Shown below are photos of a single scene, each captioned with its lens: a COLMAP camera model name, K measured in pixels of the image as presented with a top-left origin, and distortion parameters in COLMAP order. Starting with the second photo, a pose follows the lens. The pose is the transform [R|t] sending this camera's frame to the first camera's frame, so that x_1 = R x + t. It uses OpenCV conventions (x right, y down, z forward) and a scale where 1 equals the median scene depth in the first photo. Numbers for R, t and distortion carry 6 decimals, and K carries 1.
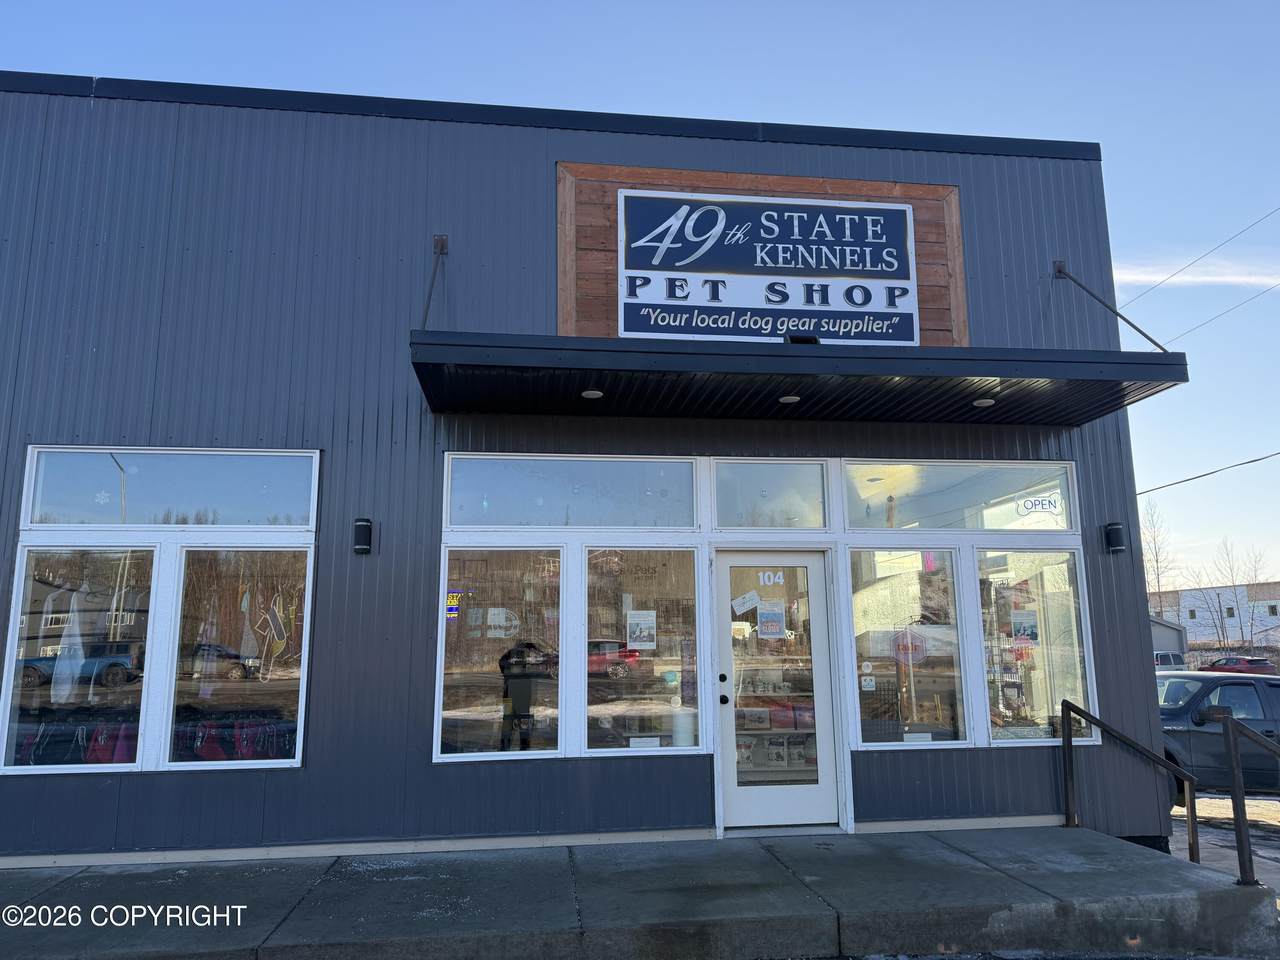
lens RADIAL K [[898.6, 0, 643.8], [0, 898.6, 476.9], [0, 0, 1]] dist [0.104645, -0.171797]
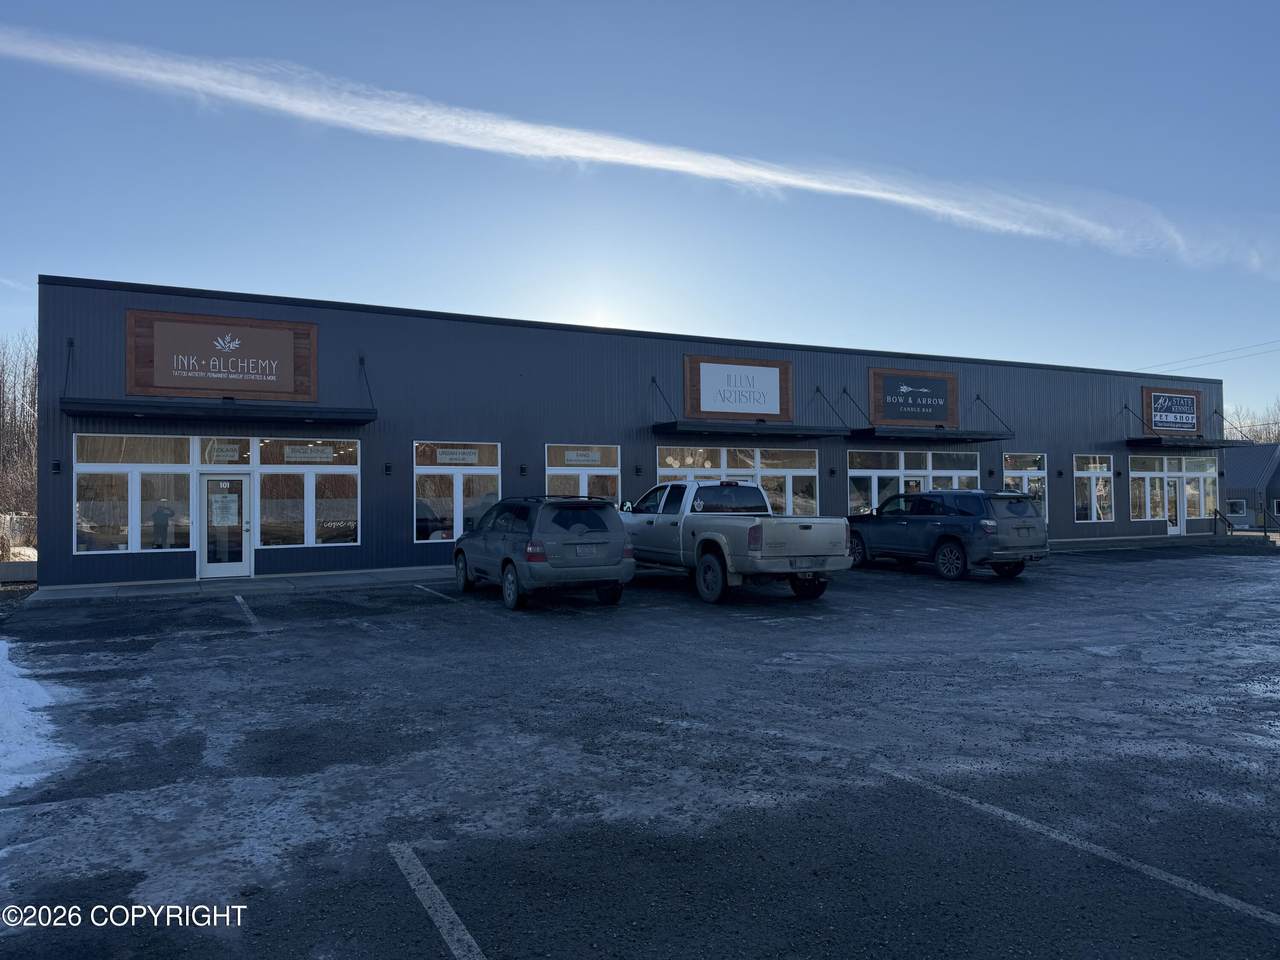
lens RADIAL K [[898.6, 0, 643.8], [0, 898.6, 476.9], [0, 0, 1]] dist [0.104645, -0.171797]
pose [[0.933865, 0.009131, 0.357509, -3.822742], [-0.062260, 0.988559, 0.137383, -0.368156], [-0.352164, -0.150556, 0.923749, -2.202836]]
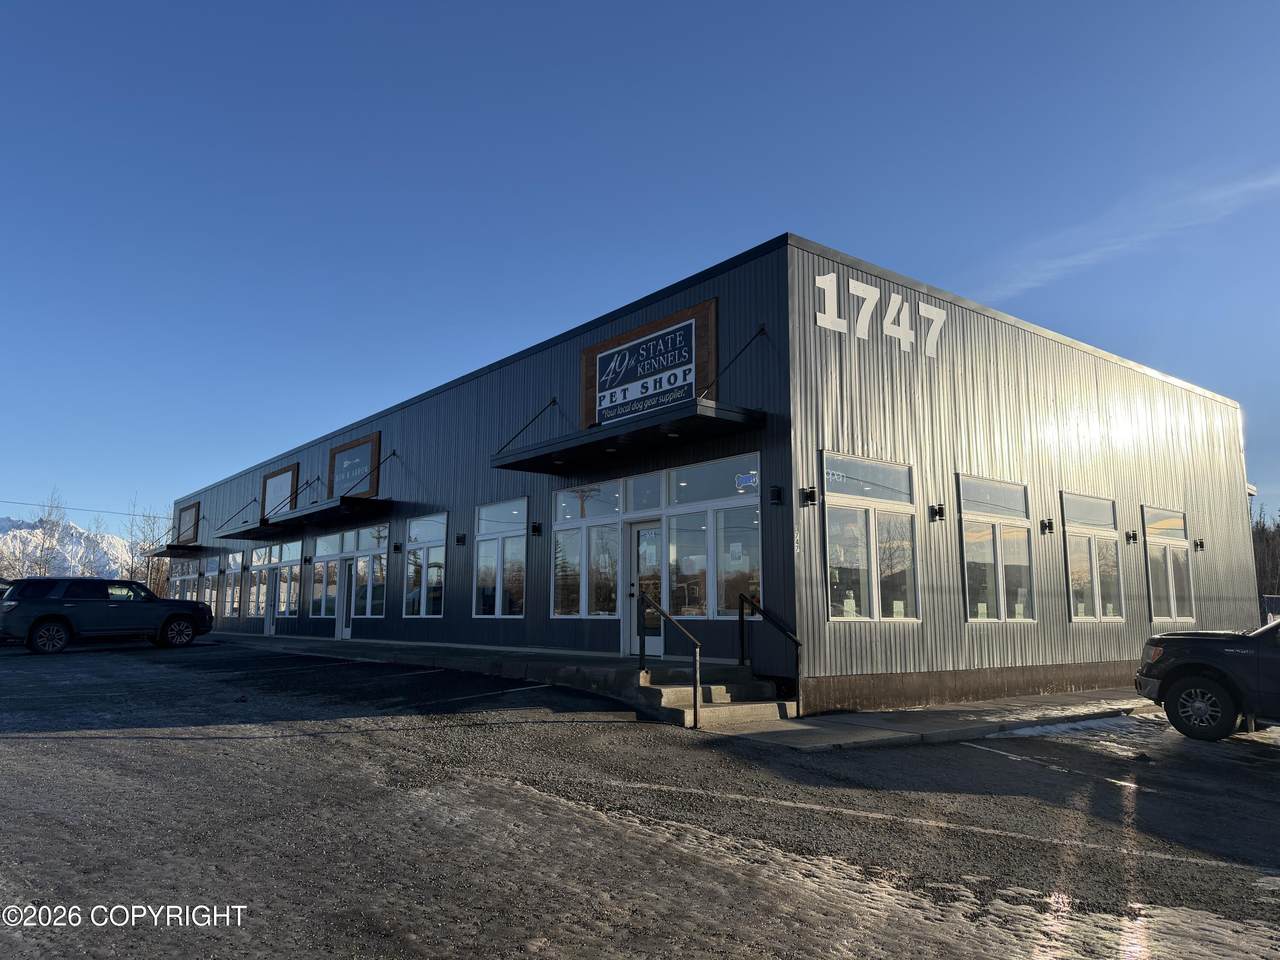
lens RADIAL K [[898.6, 0, 643.8], [0, 898.6, 476.9], [0, 0, 1]] dist [0.104645, -0.171797]
pose [[0.517363, -0.116944, -0.847738, 1.766318], [0.144317, 0.988354, -0.048267, 0.077529], [0.843509, -0.097371, 0.528215, -0.035560]]
